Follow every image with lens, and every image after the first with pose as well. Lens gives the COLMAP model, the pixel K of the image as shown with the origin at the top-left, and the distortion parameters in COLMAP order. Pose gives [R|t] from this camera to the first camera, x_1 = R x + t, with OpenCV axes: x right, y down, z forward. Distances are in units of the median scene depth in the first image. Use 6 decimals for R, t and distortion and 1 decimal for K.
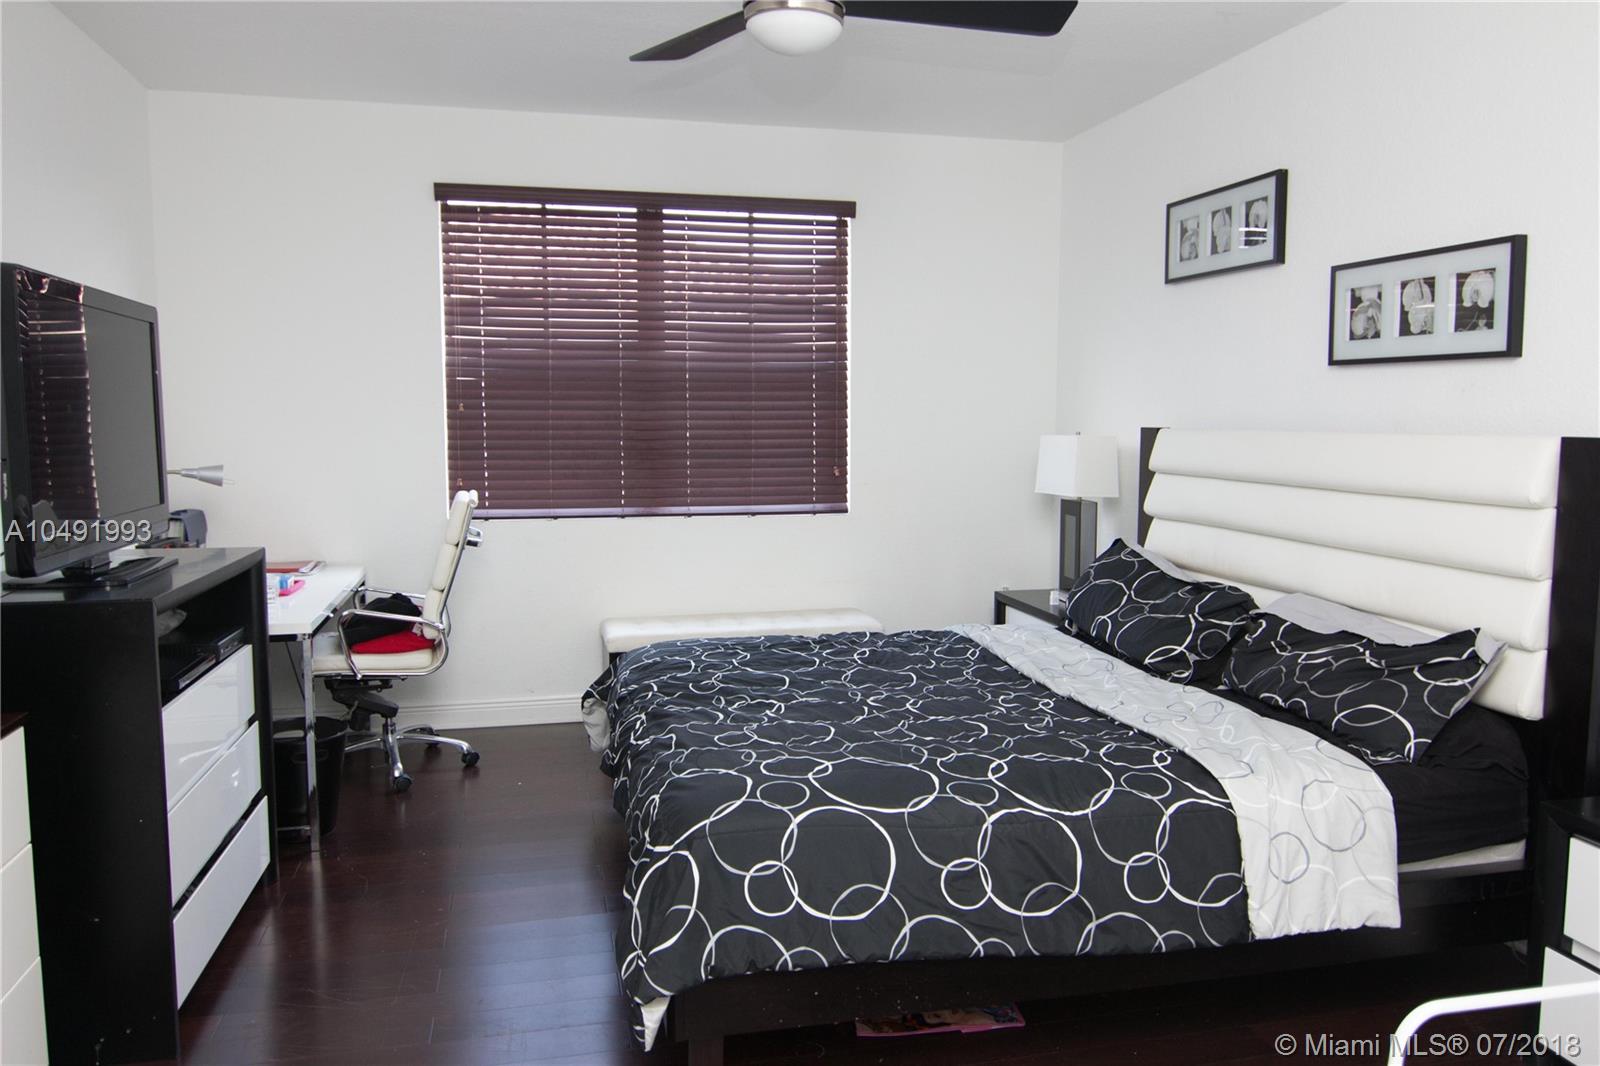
lens RADIAL K [[1179.1, 0, 800.6], [0, 1179.1, 513.7], [0, 0, 1]] dist [-0.007985, -0.003306]
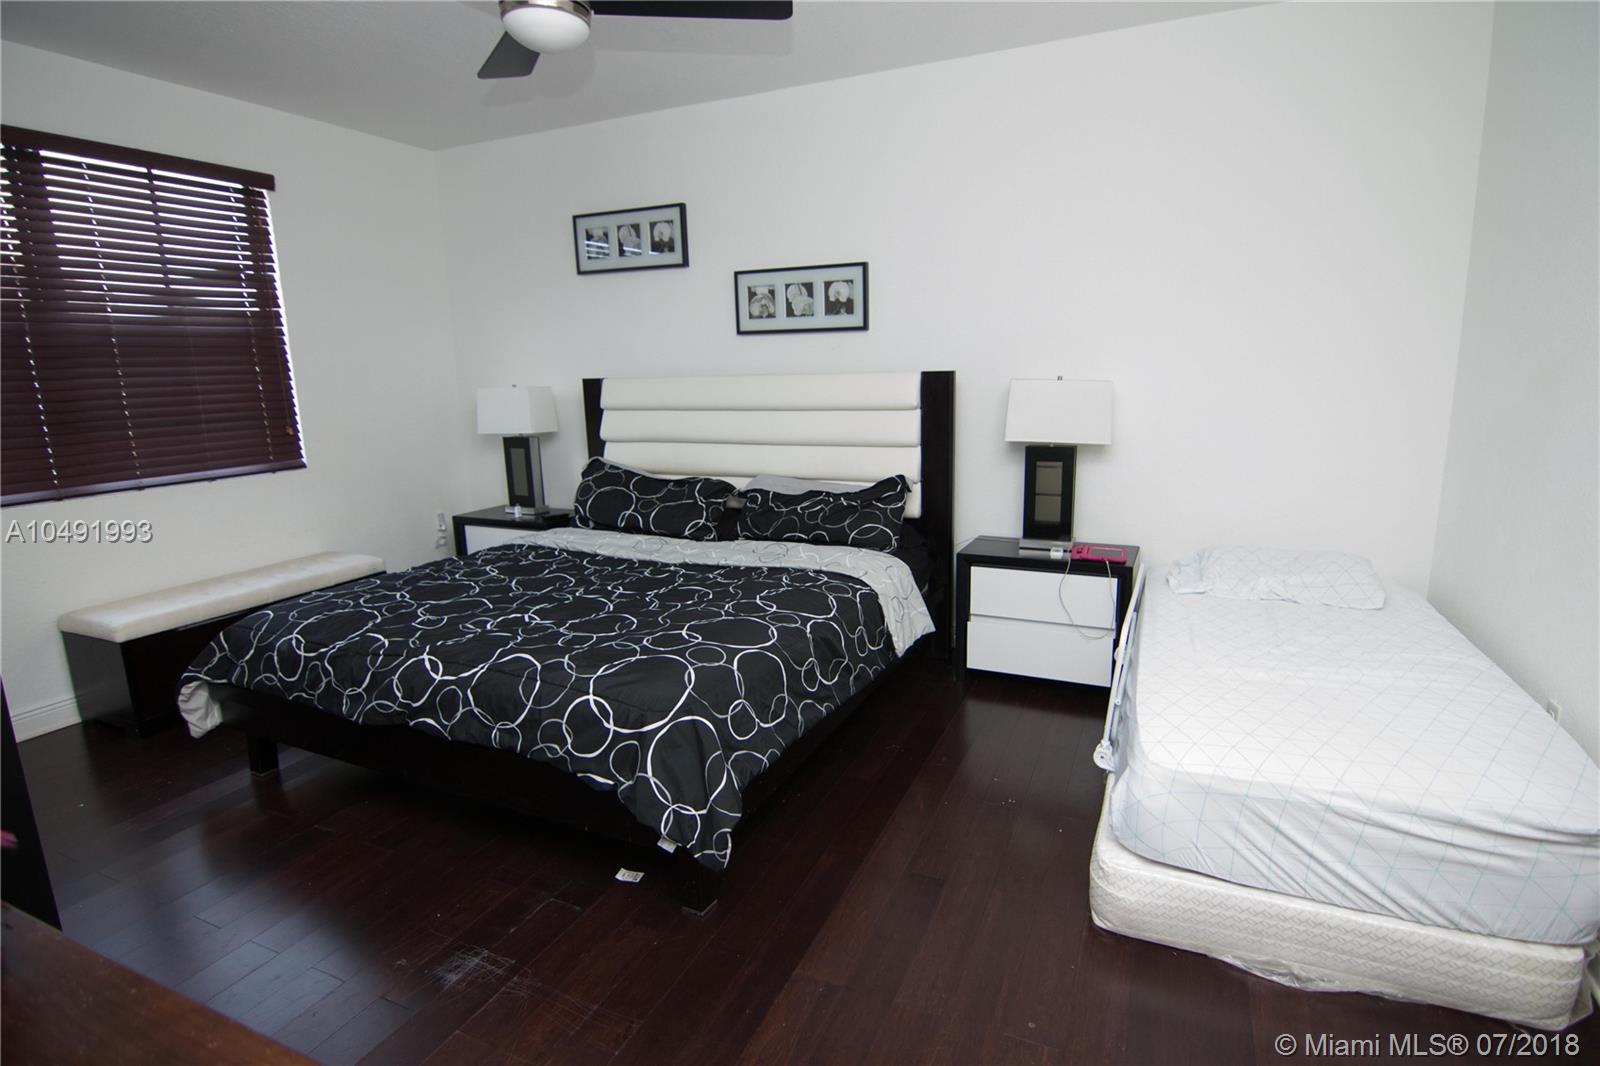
lens RADIAL K [[824.3, 0, 807.8], [0, 824.3, 534.0], [0, 0, 1]] dist [0.003561, -0.013727]
pose [[0.597594, -0.175094, 0.782447, -0.440143], [0.092931, 0.984413, 0.149314, -0.016565], [-0.796395, -0.016516, 0.604551, 0.239569]]
